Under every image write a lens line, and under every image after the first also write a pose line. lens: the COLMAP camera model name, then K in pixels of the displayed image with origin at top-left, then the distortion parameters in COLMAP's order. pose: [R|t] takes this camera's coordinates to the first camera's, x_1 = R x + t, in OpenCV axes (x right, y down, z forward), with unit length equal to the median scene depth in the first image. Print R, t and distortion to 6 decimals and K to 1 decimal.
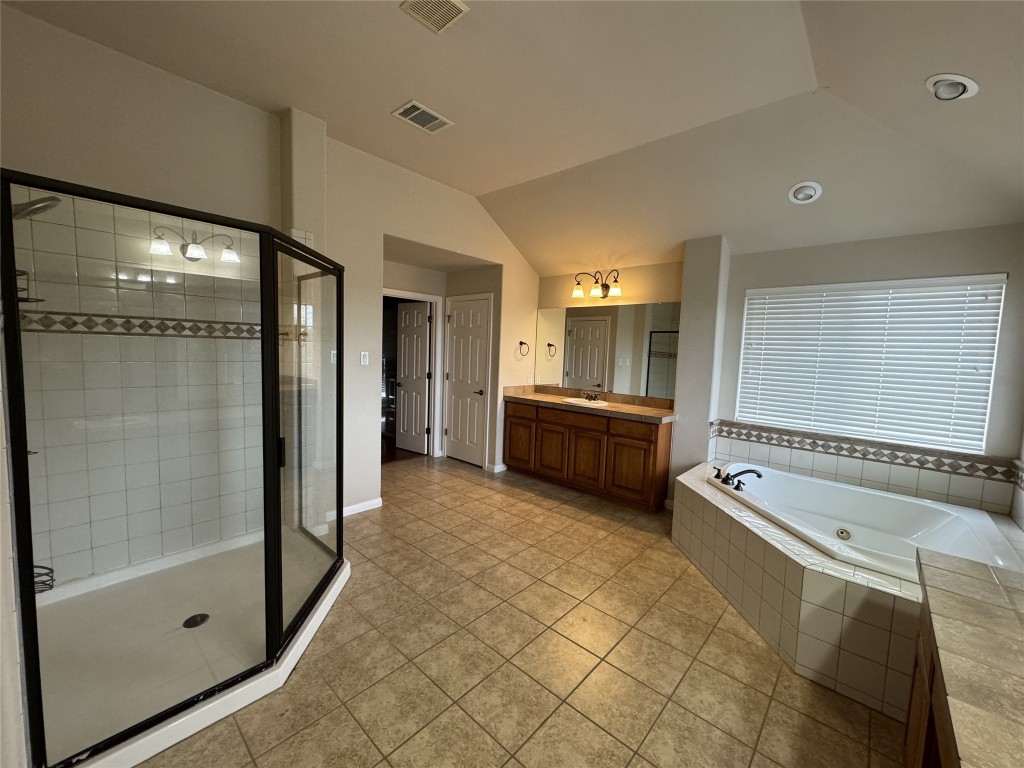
lens RADIAL K [[406.4, 0, 512.9], [0, 406.4, 383.5], [0, 0, 1]] dist [-0.003393, -0.000210]
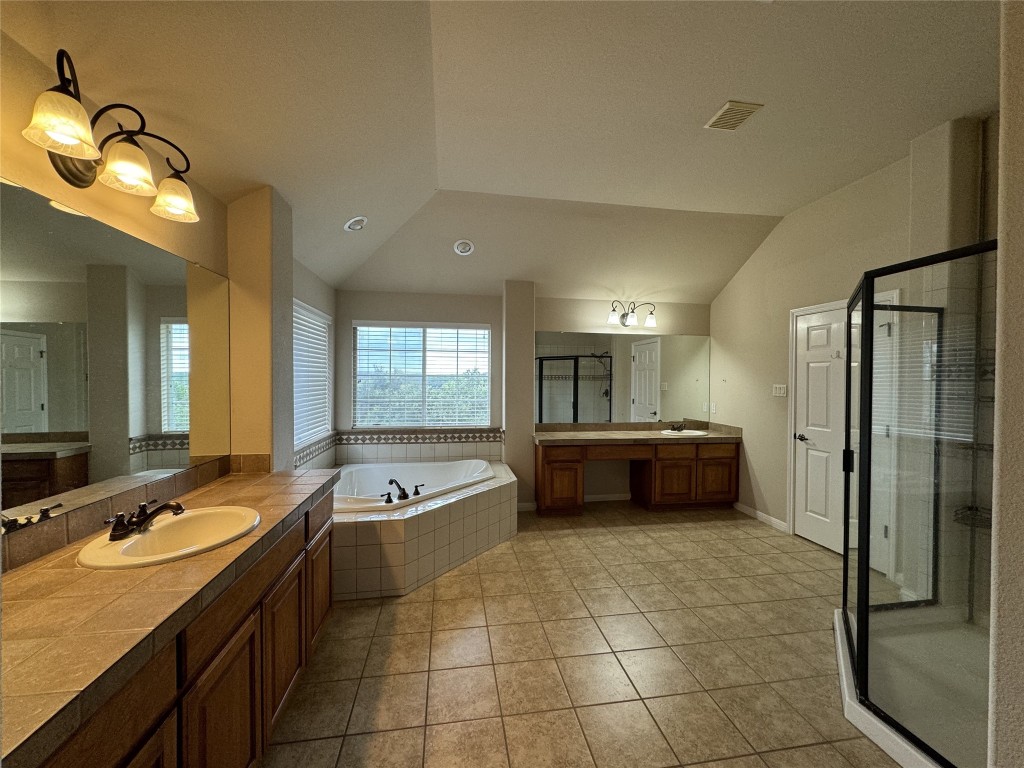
lens RADIAL K [[406.4, 0, 512.9], [0, 406.4, 383.5], [0, 0, 1]] dist [-0.003393, -0.000210]
pose [[-0.778308, -0.049563, 0.625924, -0.270431], [0.018041, 0.994703, 0.101197, -0.121486], [-0.627624, 0.090055, -0.773291, 1.359569]]
